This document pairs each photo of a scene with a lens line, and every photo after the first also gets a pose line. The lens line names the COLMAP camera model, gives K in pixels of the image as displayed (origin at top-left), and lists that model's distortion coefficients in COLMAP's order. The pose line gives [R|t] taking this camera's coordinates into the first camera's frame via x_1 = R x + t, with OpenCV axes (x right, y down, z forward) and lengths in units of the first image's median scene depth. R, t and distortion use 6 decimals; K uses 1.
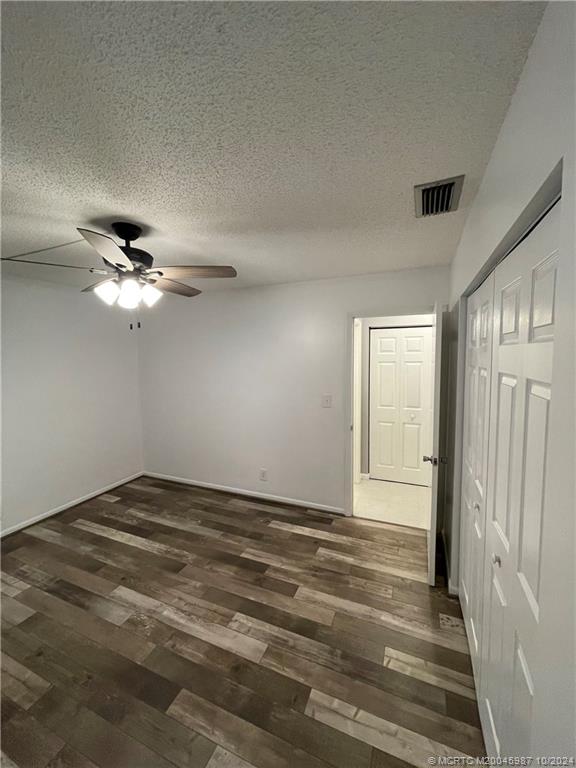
lens RADIAL K [[307.3, 0, 289.4], [0, 307.3, 382.6], [0, 0, 1]] dist [-0.008345, -0.000230]
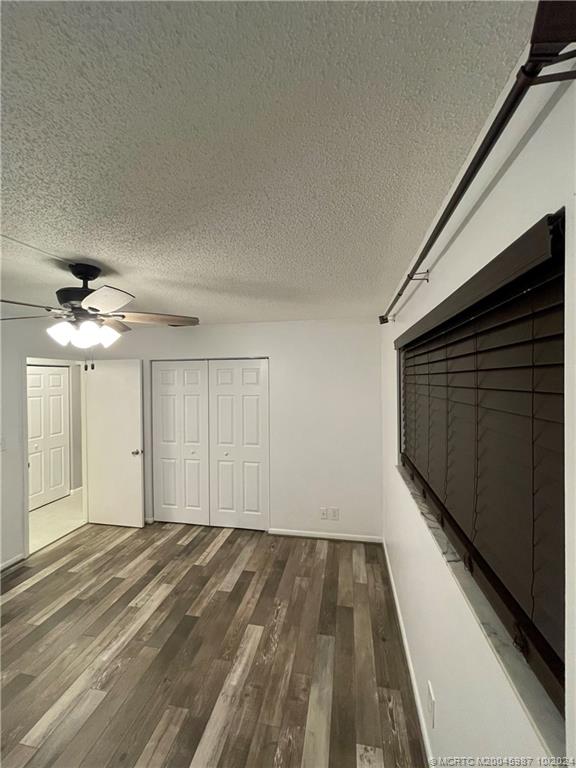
lens RADIAL K [[307.3, 0, 288.5], [0, 307.3, 380.9], [0, 0, 1]] dist [-0.008345, -0.000230]
pose [[-0.203449, 0.001530, 0.979084, -1.408523], [0.089796, 0.995813, 0.017103, -0.099095], [-0.974959, 0.091398, -0.202735, 0.506473]]
